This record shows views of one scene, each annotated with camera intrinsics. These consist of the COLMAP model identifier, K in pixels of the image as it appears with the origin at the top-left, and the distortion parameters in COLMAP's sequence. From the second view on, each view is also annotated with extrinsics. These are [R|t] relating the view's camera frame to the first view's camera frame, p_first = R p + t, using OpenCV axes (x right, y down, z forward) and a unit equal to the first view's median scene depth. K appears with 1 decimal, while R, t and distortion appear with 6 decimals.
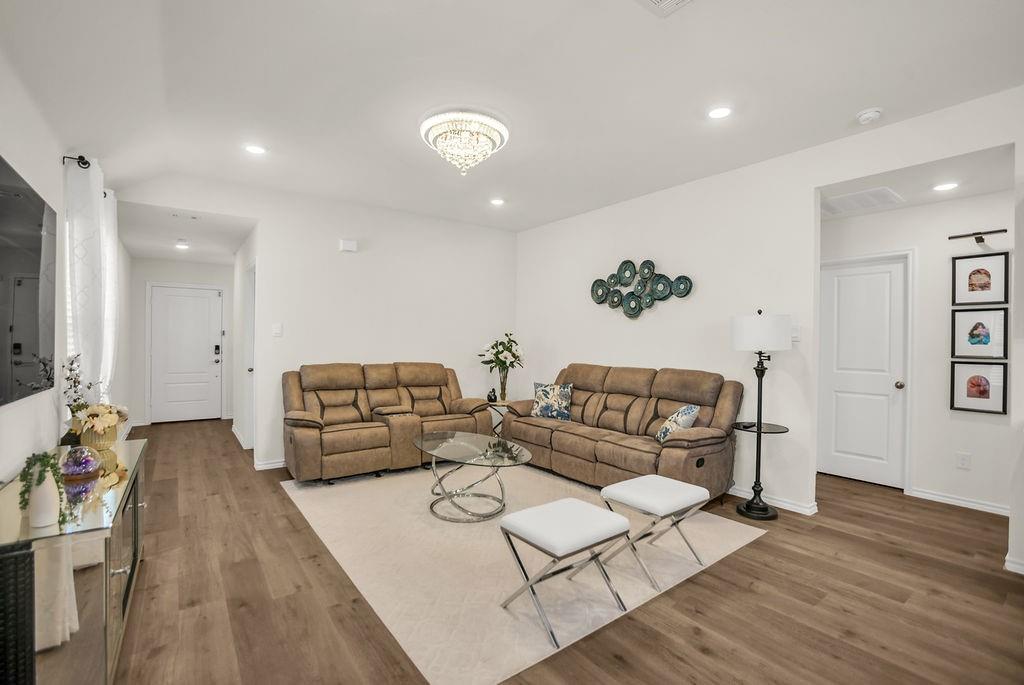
lens RADIAL K [[454.3, 0, 519.0], [0, 454.3, 340.5], [0, 0, 1]] dist [-0.029374, 0.000791]
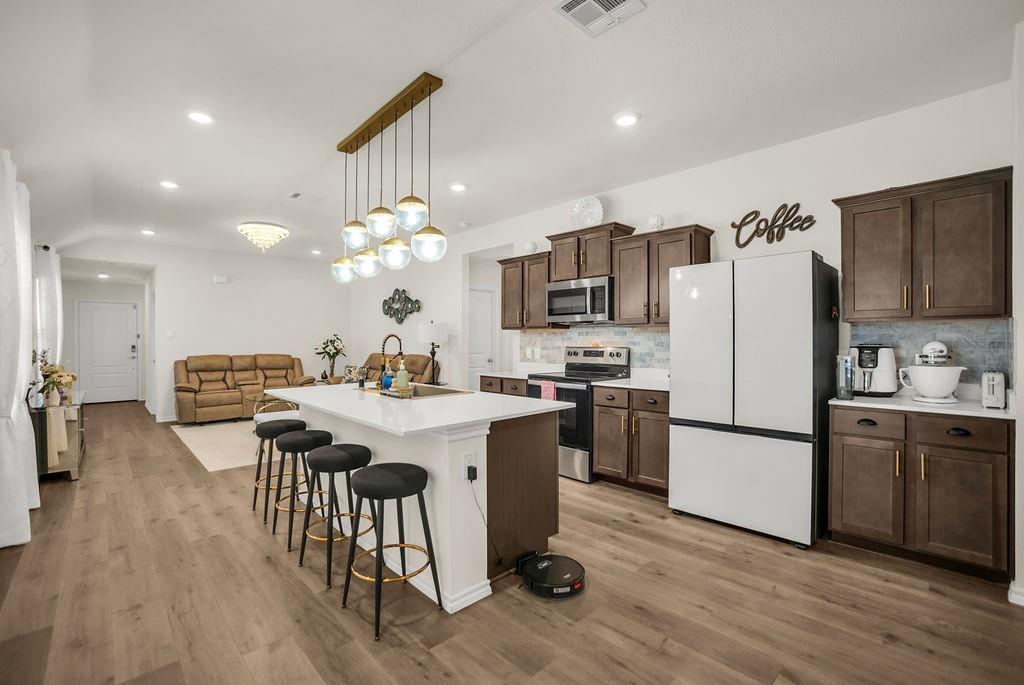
lens RADIAL K [[432.3, 0, 506.9], [0, 432.3, 343.2], [0, 0, 1]] dist [-0.031562, 0.001650]
pose [[0.993132, -0.014444, 0.116103, 0.444198], [0.013142, 0.999842, 0.011974, 0.006324], [-0.116258, -0.010366, 0.993165, -0.588476]]
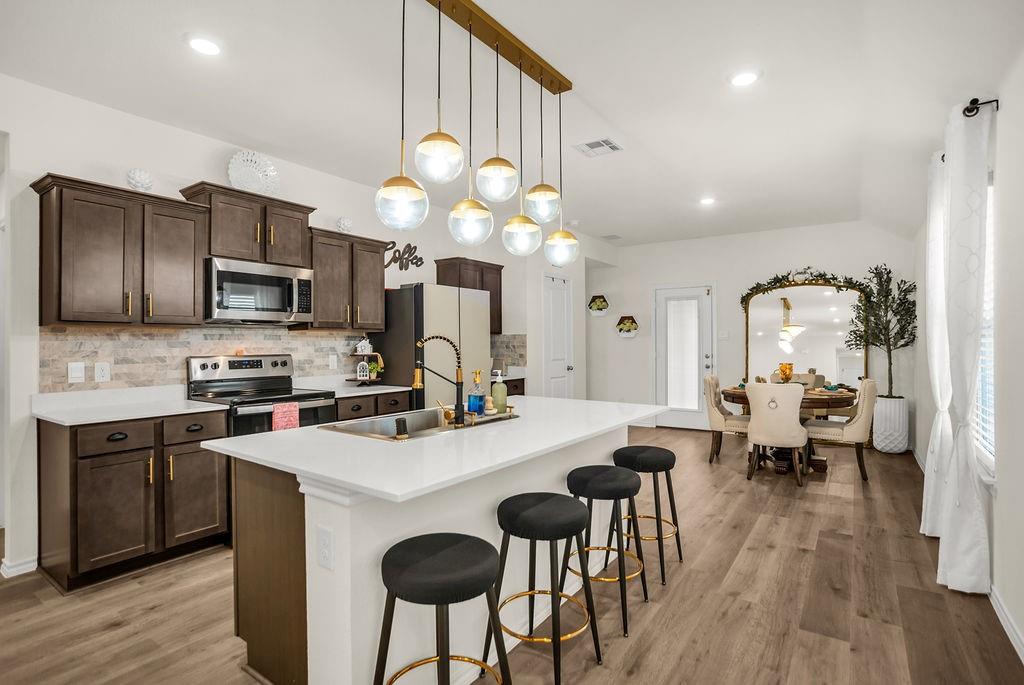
lens RADIAL K [[483.0, 0, 512.7], [0, 483.0, 340.8], [0, 0, 1]] dist [-0.031892, 0.000068]
pose [[-0.287581, -0.008273, 0.957720, -0.467397], [0.000932, 0.999960, 0.008918, -0.005447], [-0.957756, 0.003457, -0.287562, 0.604500]]
